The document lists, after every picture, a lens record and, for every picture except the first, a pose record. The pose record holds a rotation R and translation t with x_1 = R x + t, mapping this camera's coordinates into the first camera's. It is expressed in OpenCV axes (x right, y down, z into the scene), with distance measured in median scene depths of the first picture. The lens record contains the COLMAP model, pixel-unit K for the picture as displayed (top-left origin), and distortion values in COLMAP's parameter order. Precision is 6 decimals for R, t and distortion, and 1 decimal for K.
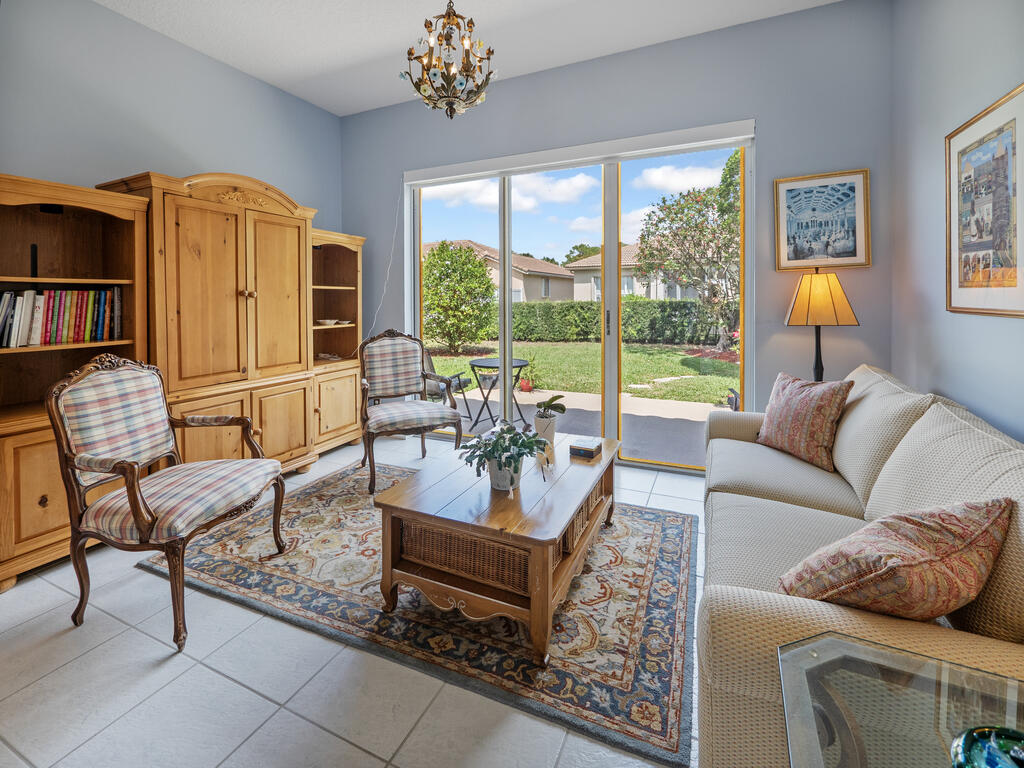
lens RADIAL K [[453.1, 0, 510.9], [0, 453.1, 306.9], [0, 0, 1]] dist [-0.013244, 0.002215]
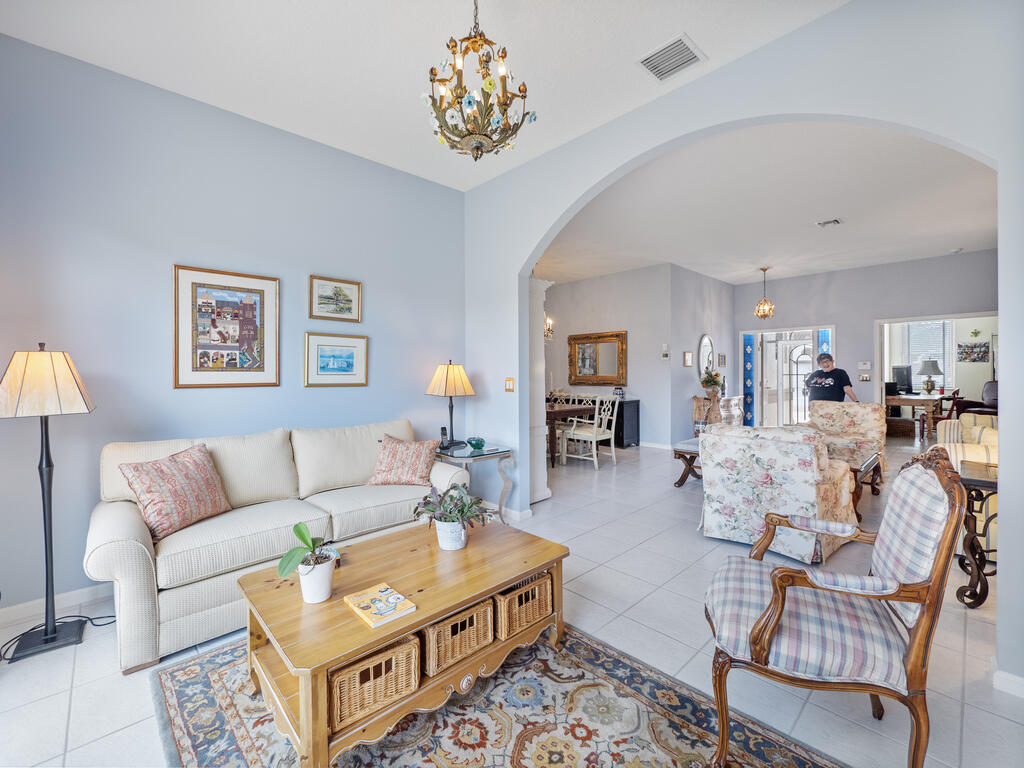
lens RADIAL K [[453.1, 0, 517.3], [0, 453.1, 378.8], [0, 0, 1]] dist [-0.013244, 0.002215]
pose [[-0.930892, 0.006410, 0.365238, -0.446268], [0.016055, 0.999598, 0.023378, -0.027717], [-0.364941, 0.027627, -0.930621, 1.551637]]
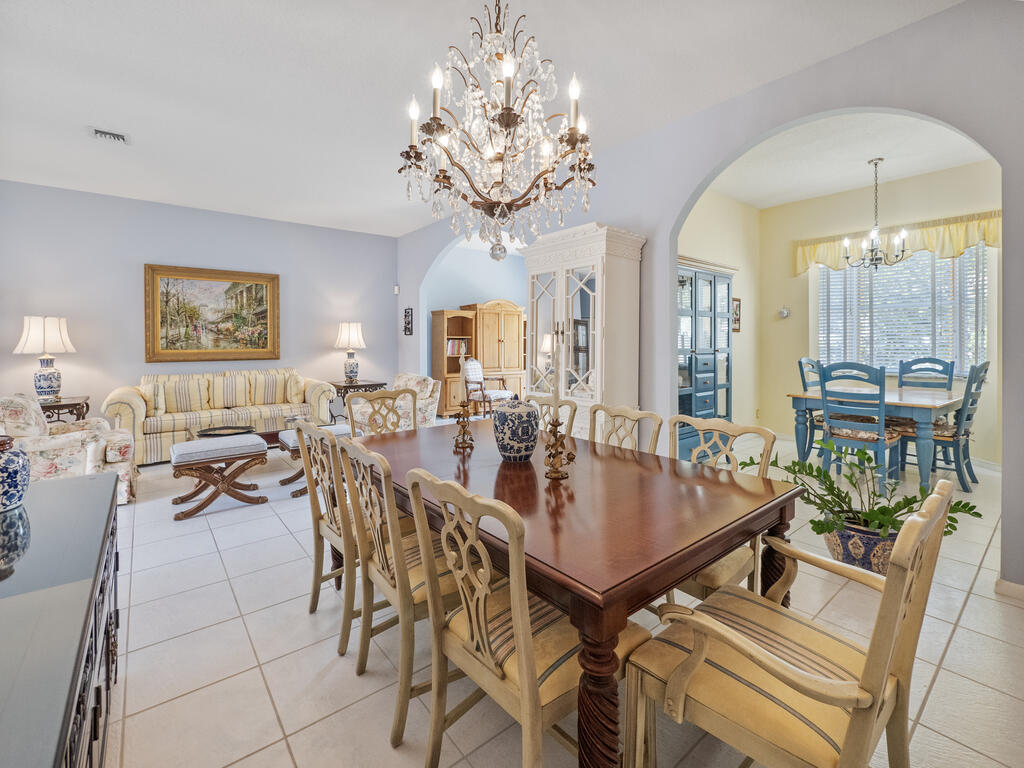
lens RADIAL K [[453.1, 0, 493.7], [0, 453.1, 341.0], [0, 0, 1]] dist [-0.013244, 0.002215]
pose [[0.885107, 0.003157, -0.465378, 0.828508], [-0.013351, 0.999738, -0.018611, 0.030519], [0.465197, 0.022686, 0.884917, -1.834412]]
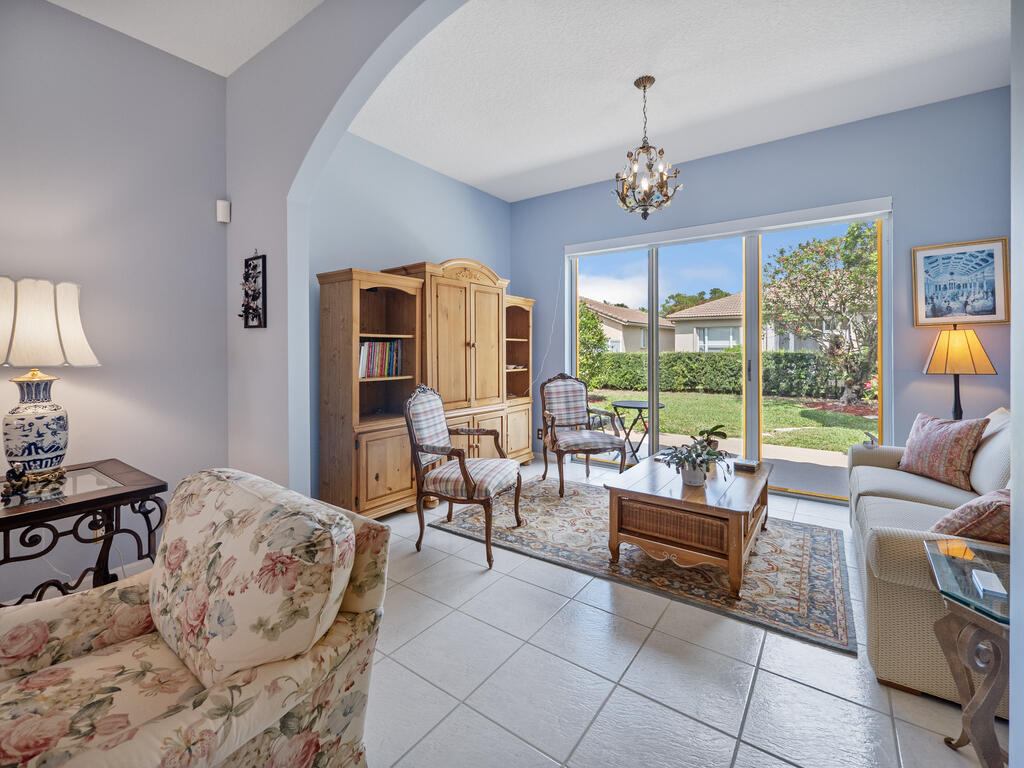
lens RADIAL K [[453.1, 0, 505.4], [0, 453.1, 346.1], [0, 0, 1]] dist [-0.013244, 0.002215]
pose [[0.979954, 0.005600, -0.199146, -0.248991], [-0.010241, 0.999699, -0.022280, 0.006495], [0.198961, 0.023873, 0.979717, -0.397301]]
